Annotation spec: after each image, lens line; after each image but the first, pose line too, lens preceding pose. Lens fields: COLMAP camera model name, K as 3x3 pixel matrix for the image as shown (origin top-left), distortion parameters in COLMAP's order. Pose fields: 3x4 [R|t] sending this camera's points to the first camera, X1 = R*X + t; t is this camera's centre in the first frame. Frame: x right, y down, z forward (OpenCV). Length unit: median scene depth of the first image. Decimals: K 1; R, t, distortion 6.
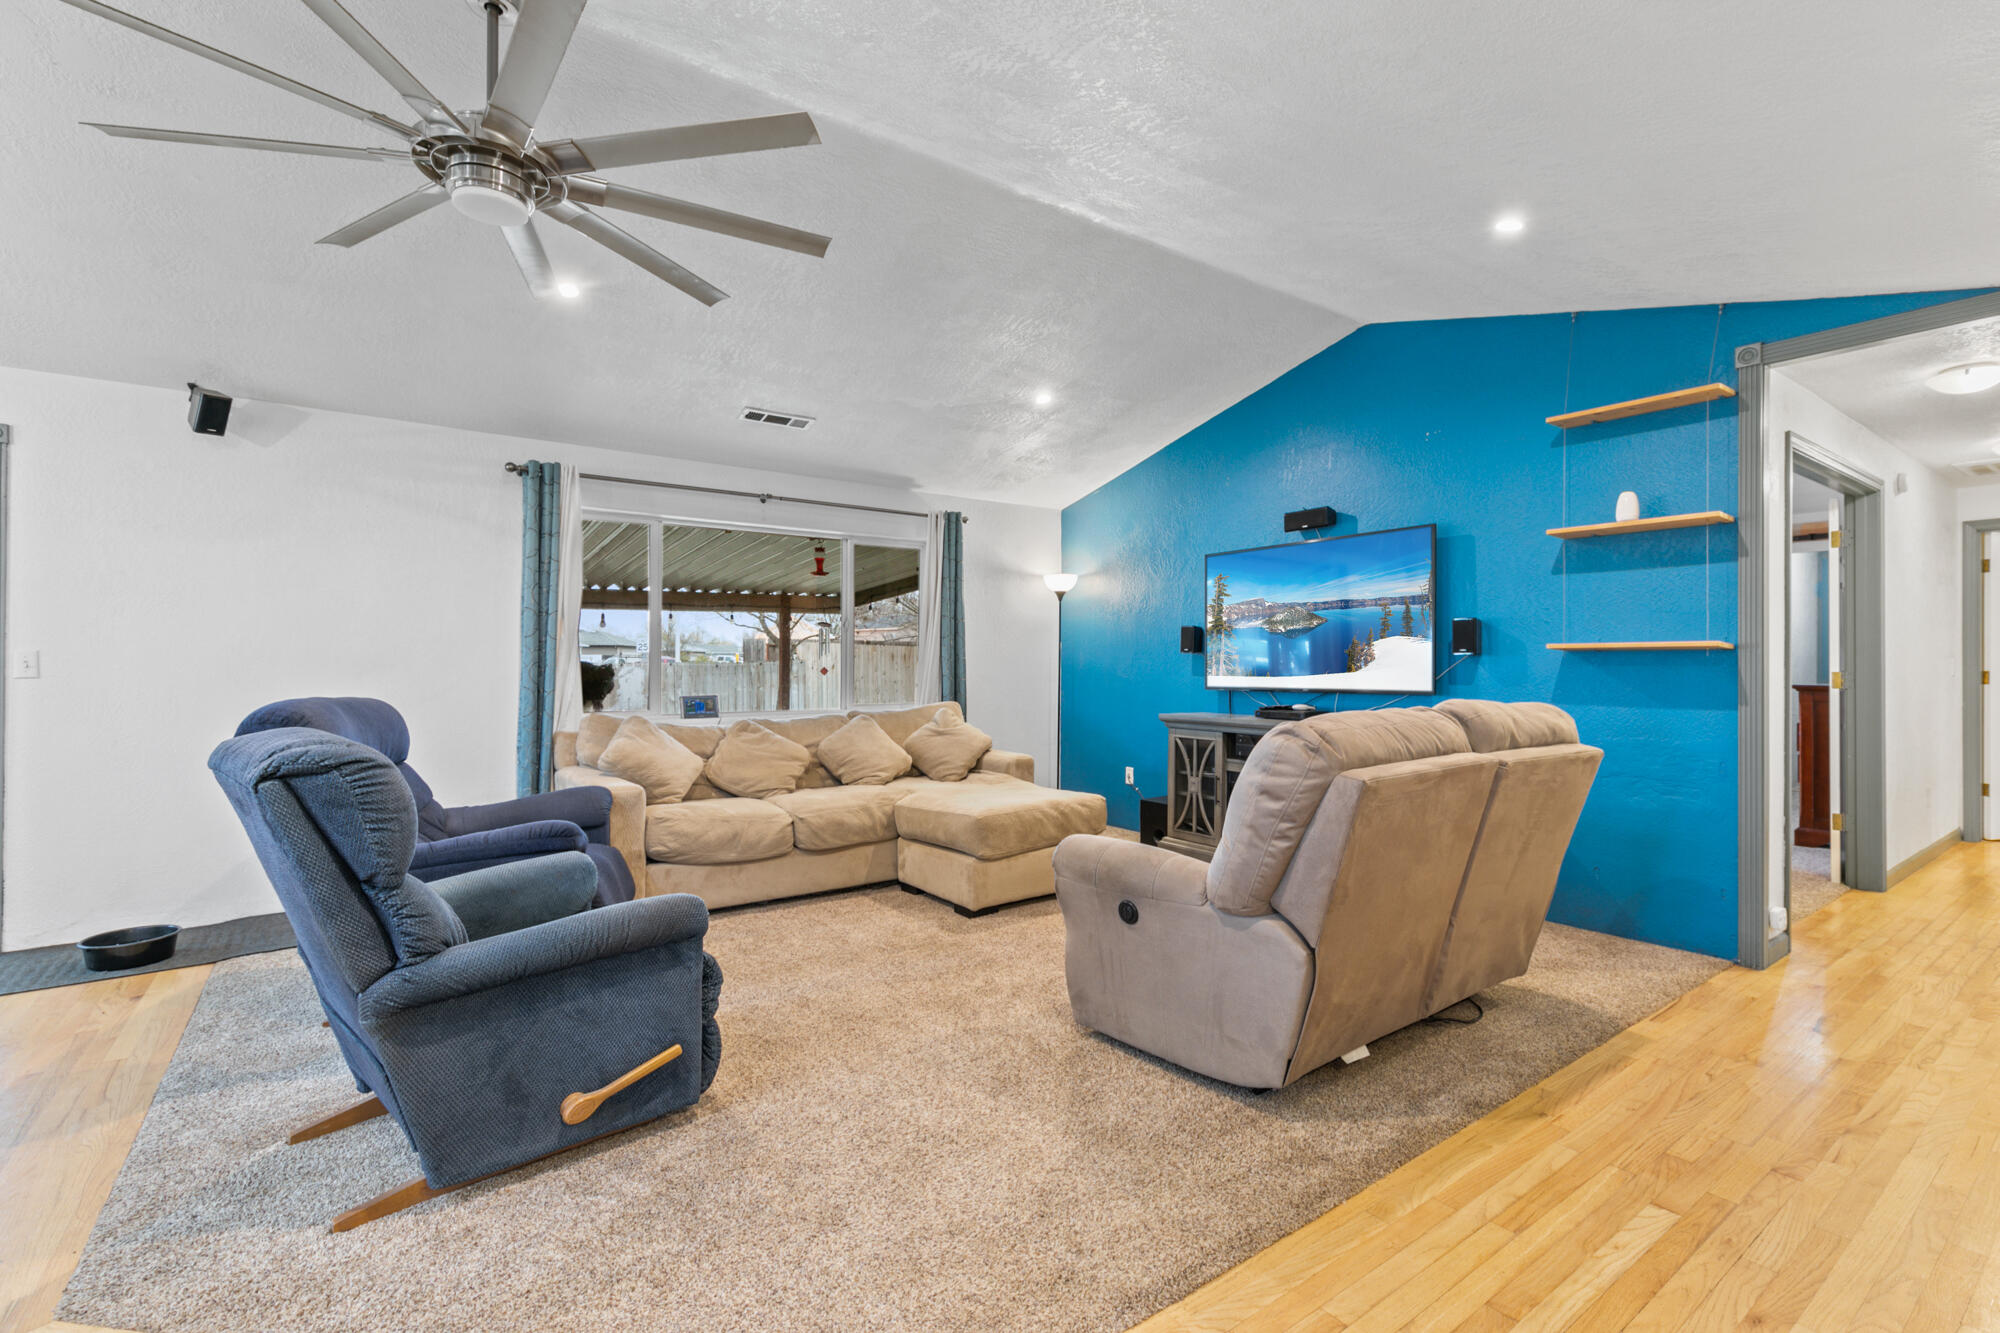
lens RADIAL K [[892.9, 0, 1008.2], [0, 892.9, 661.5], [0, 0, 1]] dist [0.004879, -0.000447]
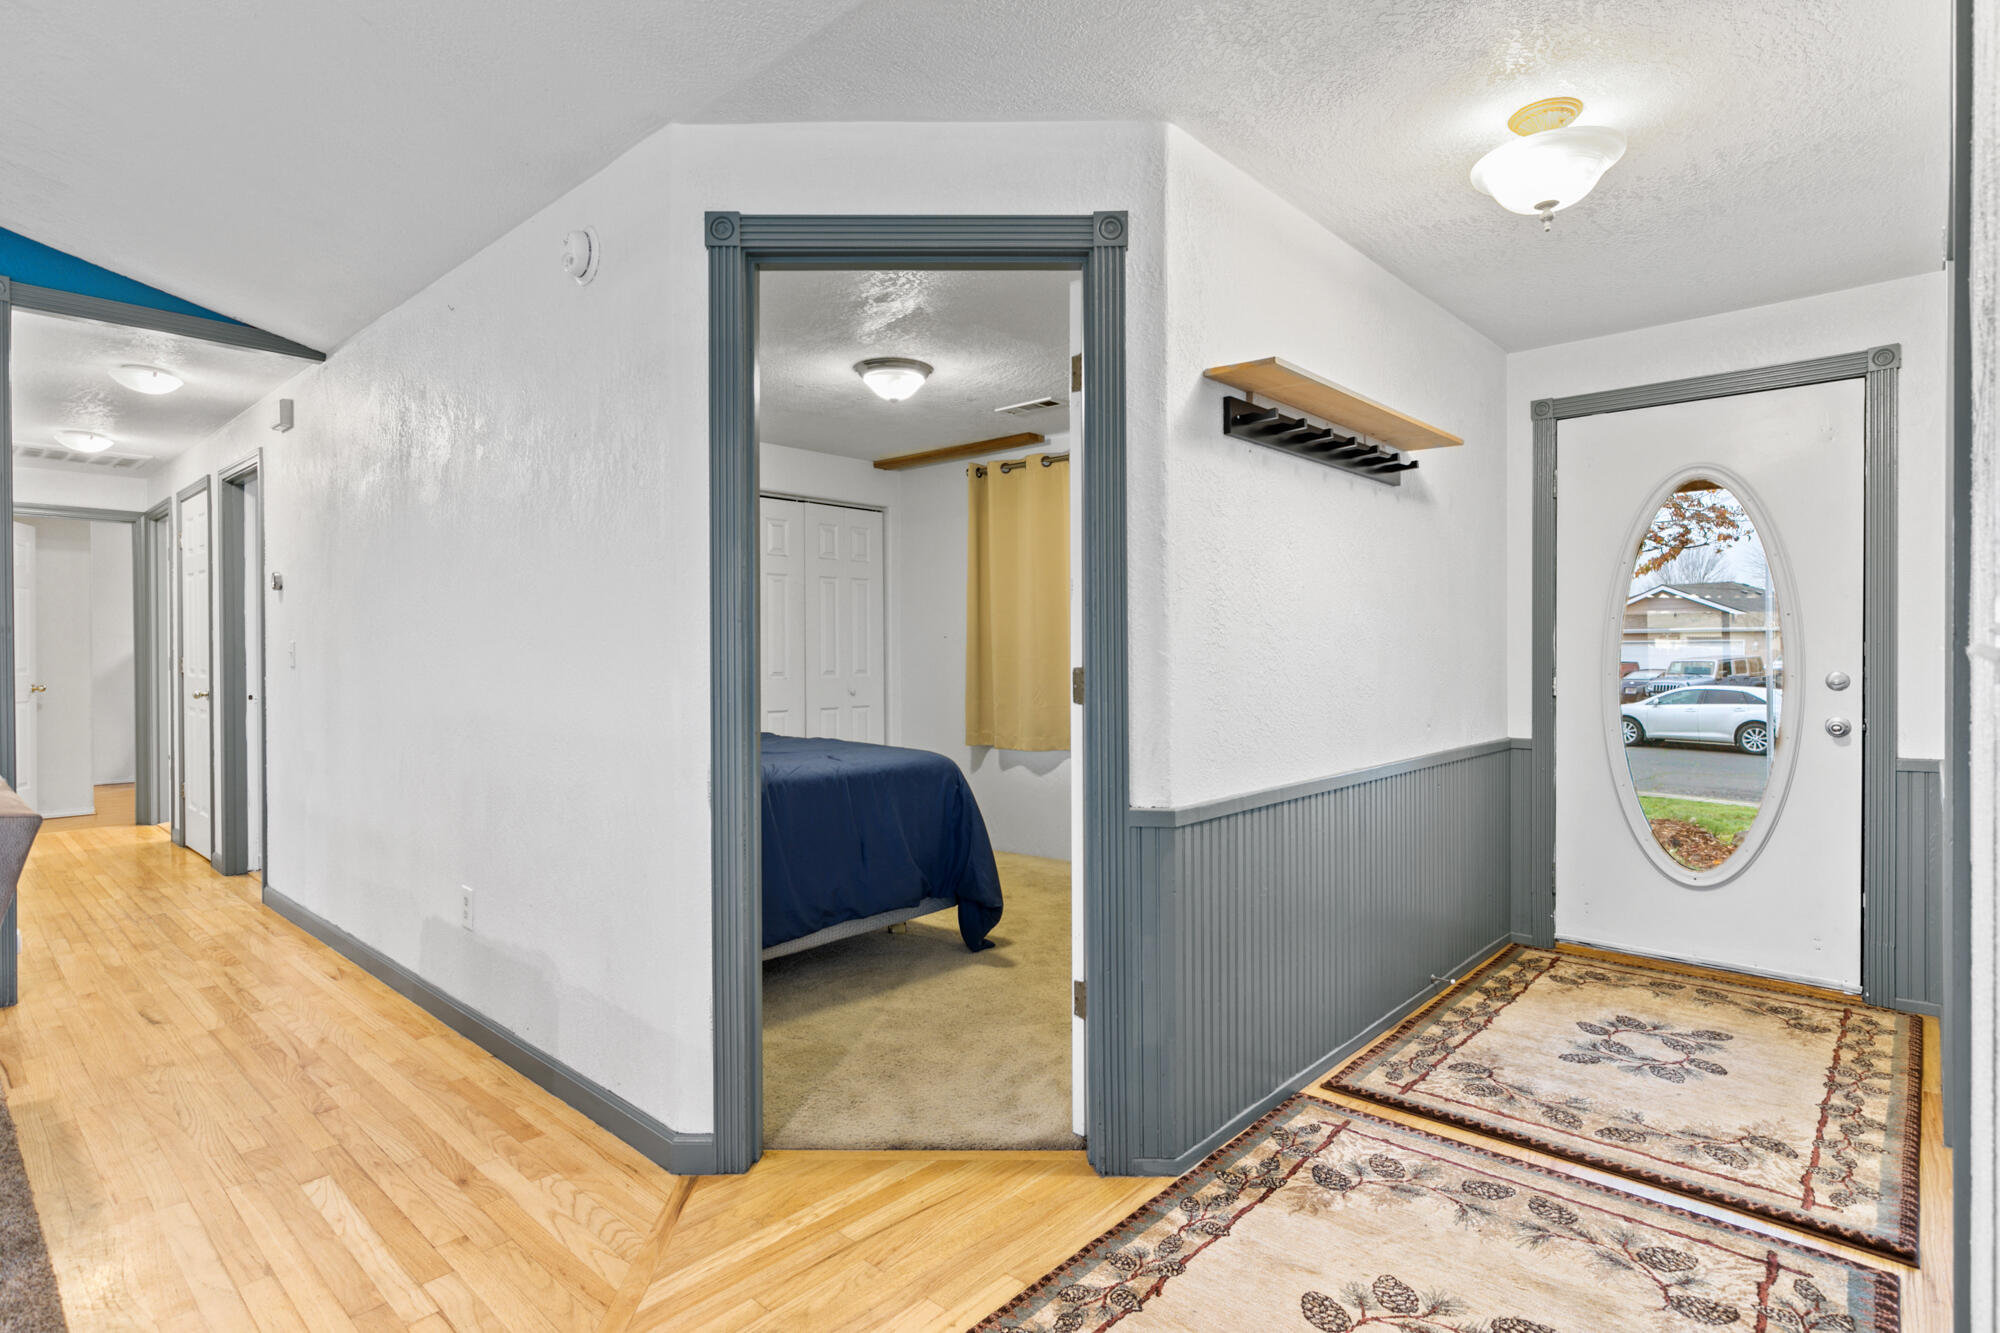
lens RADIAL K [[1017.6, 0, 1000.5], [0, 1017.6, 658.8], [0, 0, 1]] dist [0.022588, 0.000653]
pose [[-0.177478, -0.007760, 0.984094, -0.277358], [-0.001450, 0.999970, 0.007624, 0.000981], [-0.984124, -0.000074, -0.177484, 0.210545]]
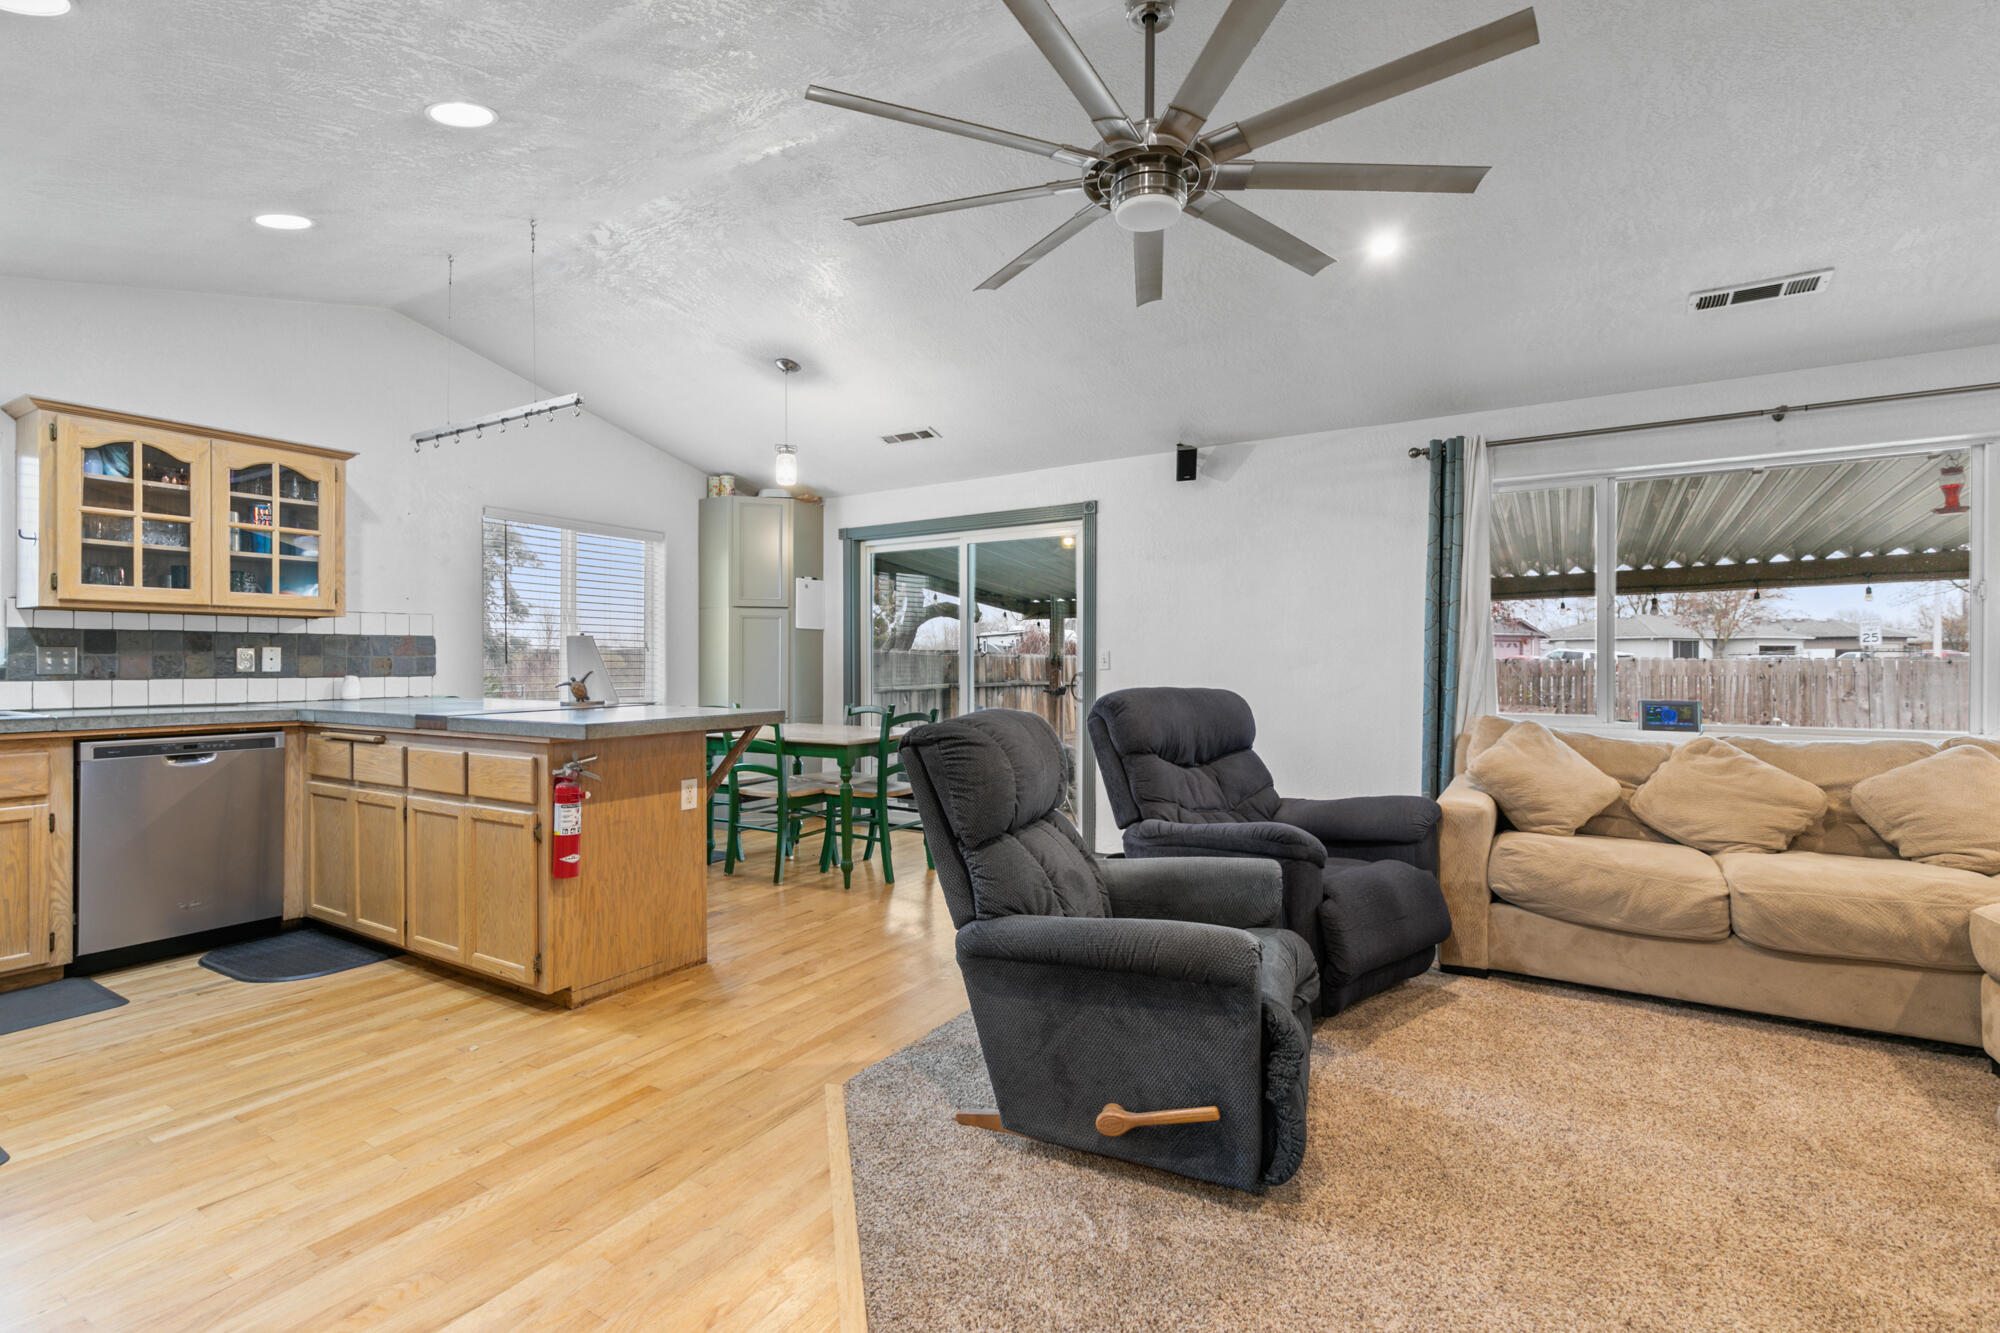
lens RADIAL K [[892.9, 0, 1009.2], [0, 892.9, 662.5], [0, 0, 1]] dist [0.004879, -0.000447]
pose [[0.377938, -0.000688, -0.925831, 0.184873], [0.004242, 0.999991, 0.000988, 0.003903], [0.925821, -0.004301, 0.377937, 0.274289]]
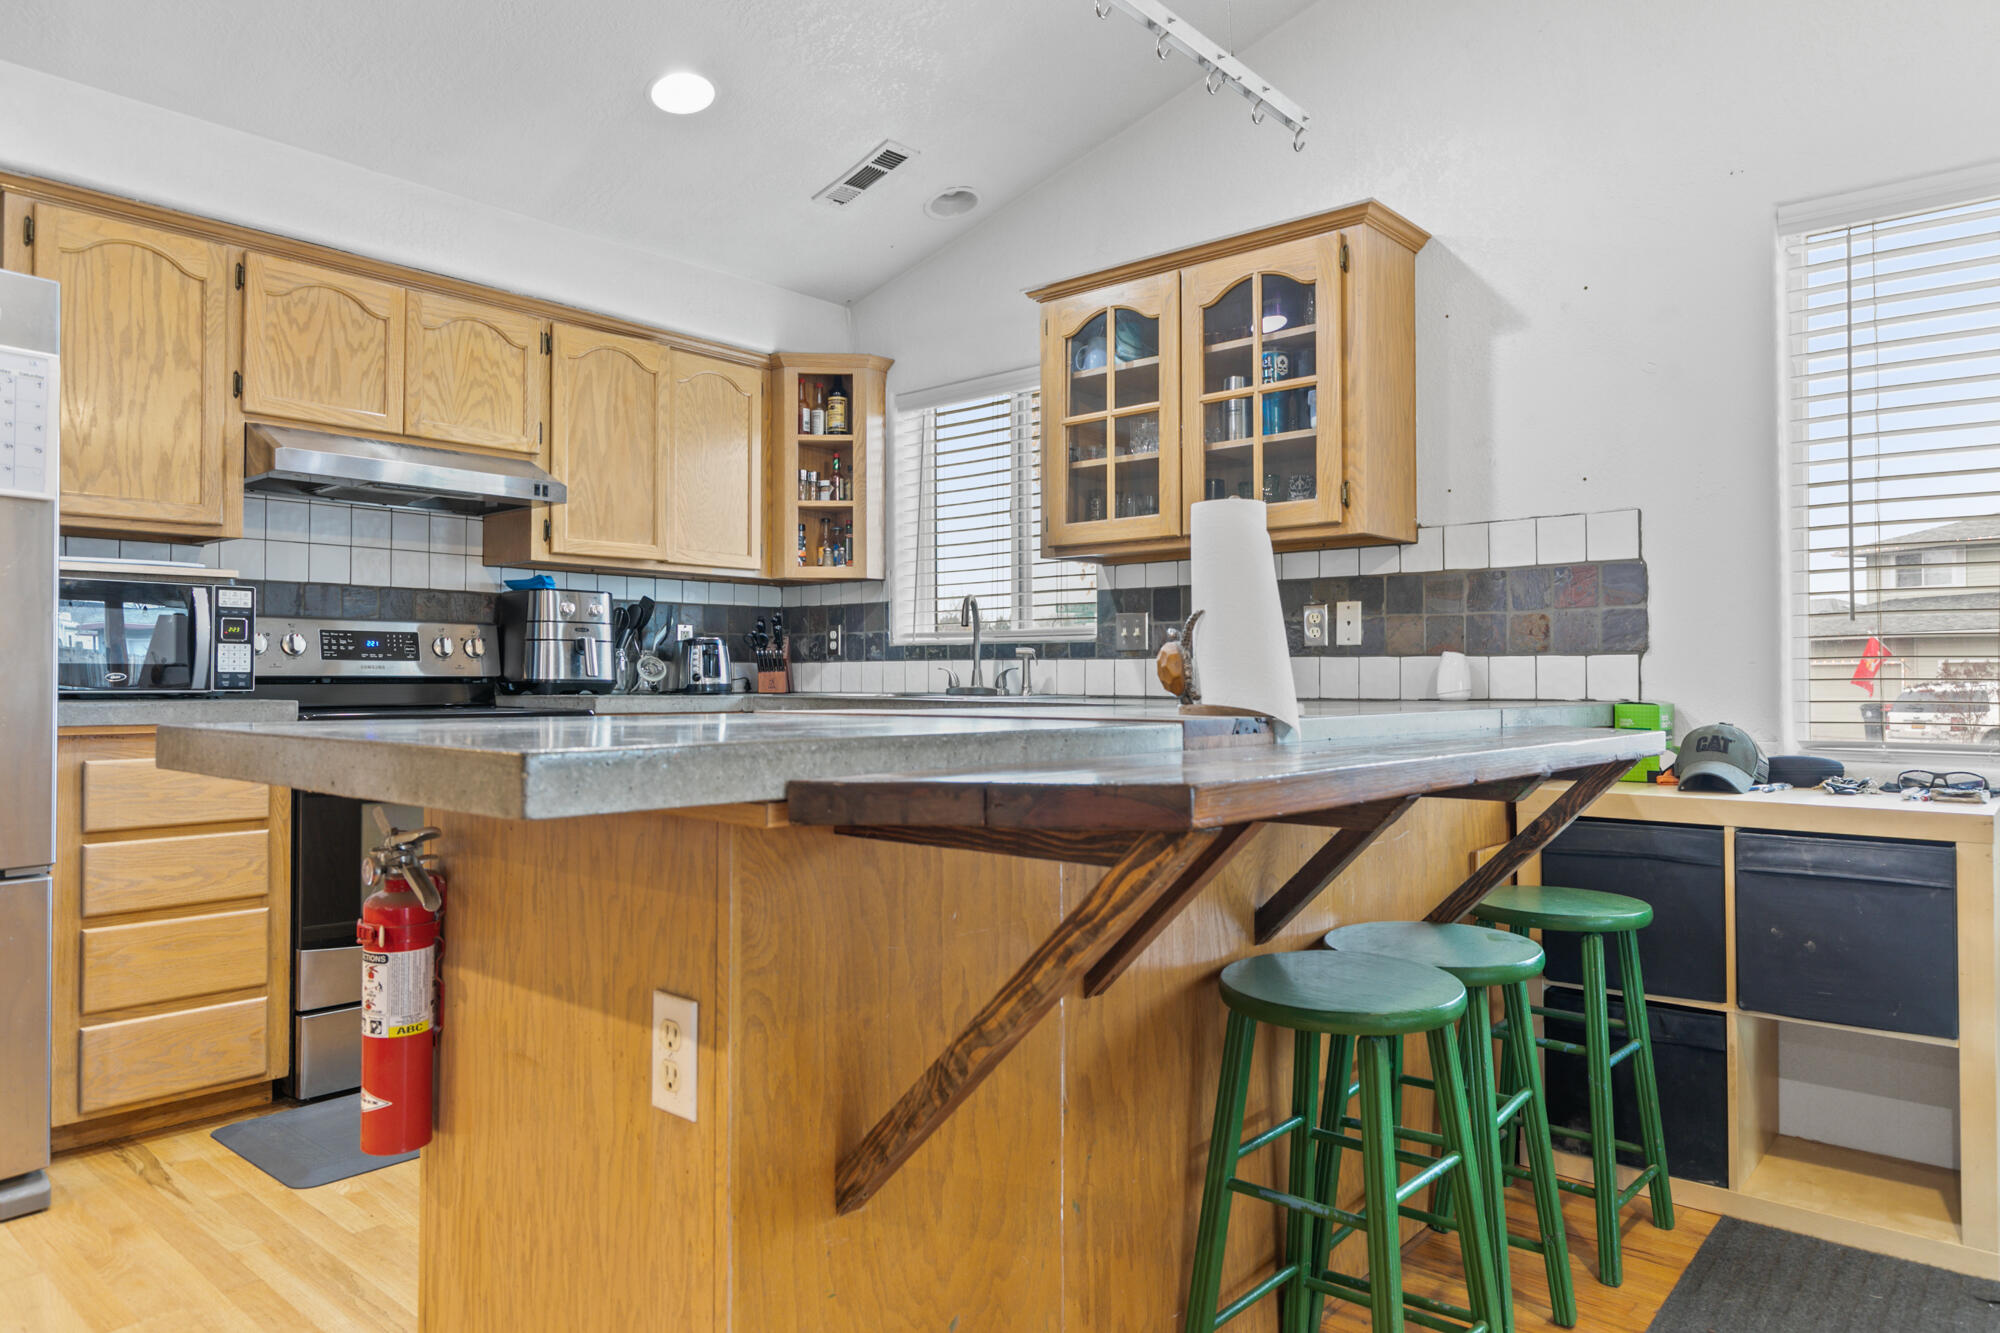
lens RADIAL K [[1258.0, 0, 1011.0], [0, 1258.0, 659.4], [0, 0, 1]] dist [0.002009, -0.000501]
pose [[-0.974989, -0.006337, -0.222165, -0.719149], [-0.002337, 0.999830, -0.018267, 0.037176], [0.222243, -0.017291, -0.974838, 0.628988]]
